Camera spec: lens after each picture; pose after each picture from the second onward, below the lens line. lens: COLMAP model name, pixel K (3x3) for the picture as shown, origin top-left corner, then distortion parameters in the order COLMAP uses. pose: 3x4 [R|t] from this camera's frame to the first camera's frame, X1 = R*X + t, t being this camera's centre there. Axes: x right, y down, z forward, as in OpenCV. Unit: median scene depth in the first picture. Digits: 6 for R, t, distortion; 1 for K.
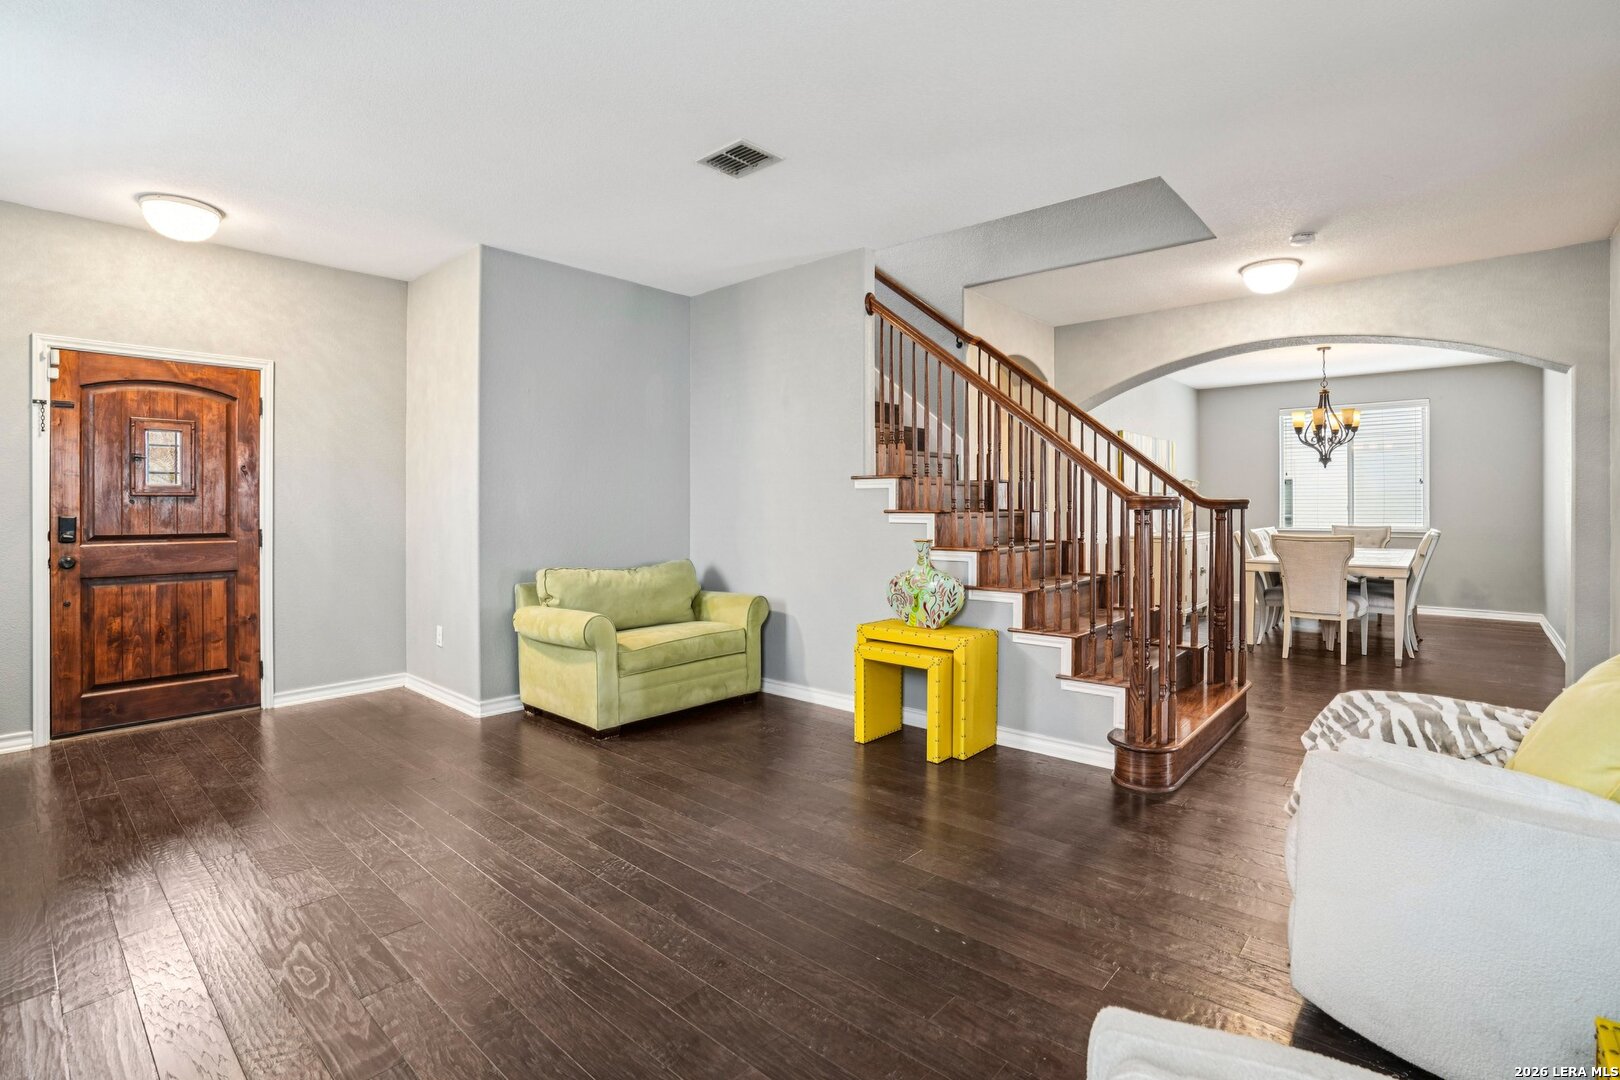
lens RADIAL K [[749.8, 0, 835.8], [0, 749.8, 506.0], [0, 0, 1]] dist [-0.033593, 0.000399]
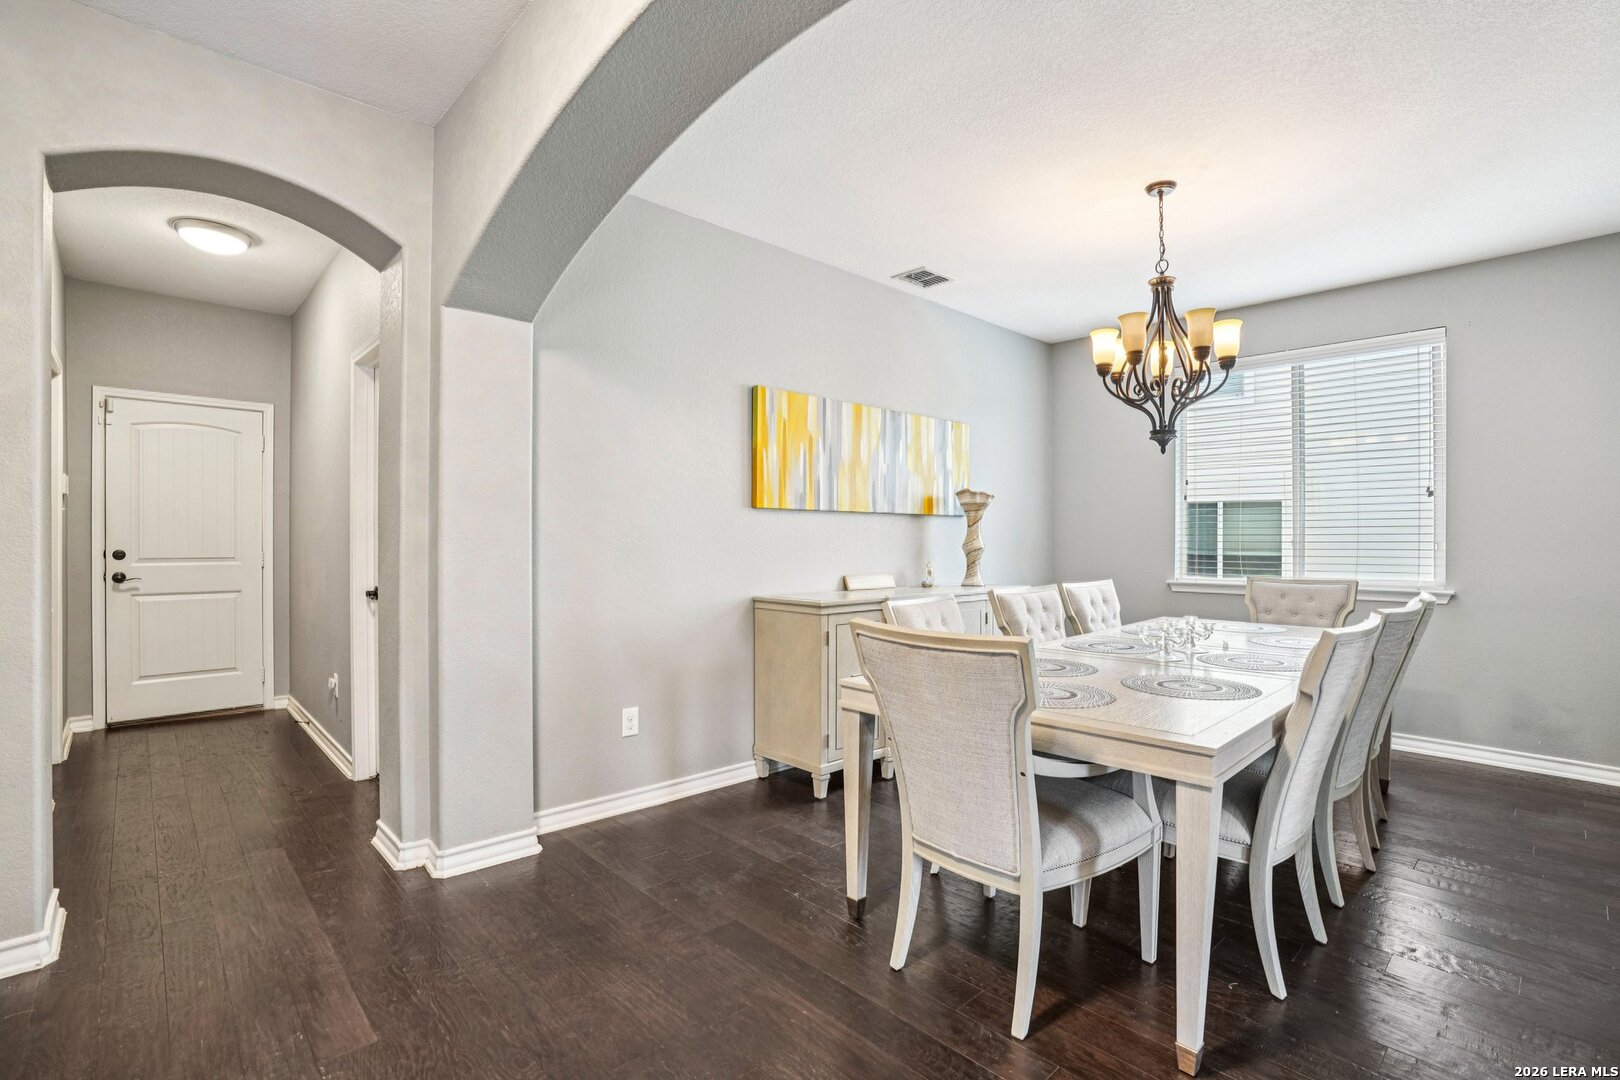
lens RADIAL K [[760.2, 0, 801.0], [0, 760.2, 532.1], [0, 0, 1]] dist [-0.062971, 0.022038]
pose [[0.994269, 0.003721, -0.106843, 0.496661], [-0.004571, 0.999960, -0.007713, 0.000838], [0.106810, 0.008157, 0.994246, 0.530779]]
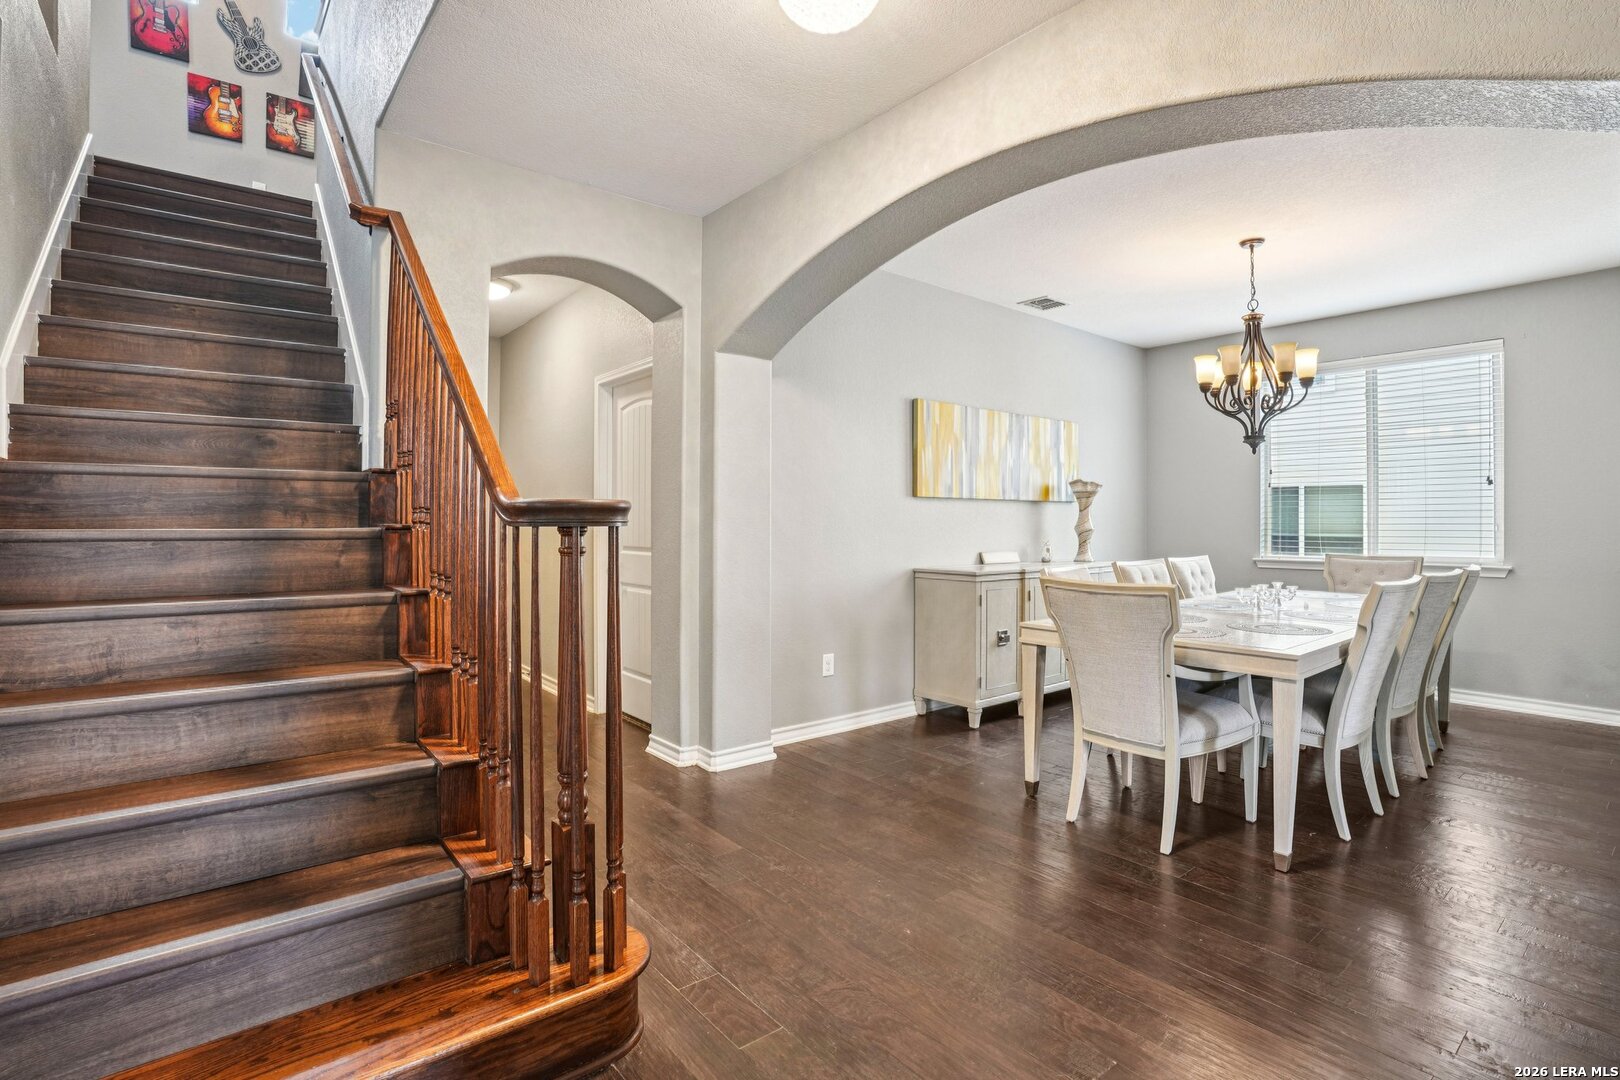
lens RADIAL K [[775.0, 0, 807.1], [0, 775.0, 511.1], [0, 0, 1]] dist [-0.059769, 0.022829]
pose [[0.984924, 0.001763, -0.172979, 0.430158], [-0.003784, 0.999928, -0.011356, 0.000278], [0.172946, 0.011839, 0.984860, 0.373614]]
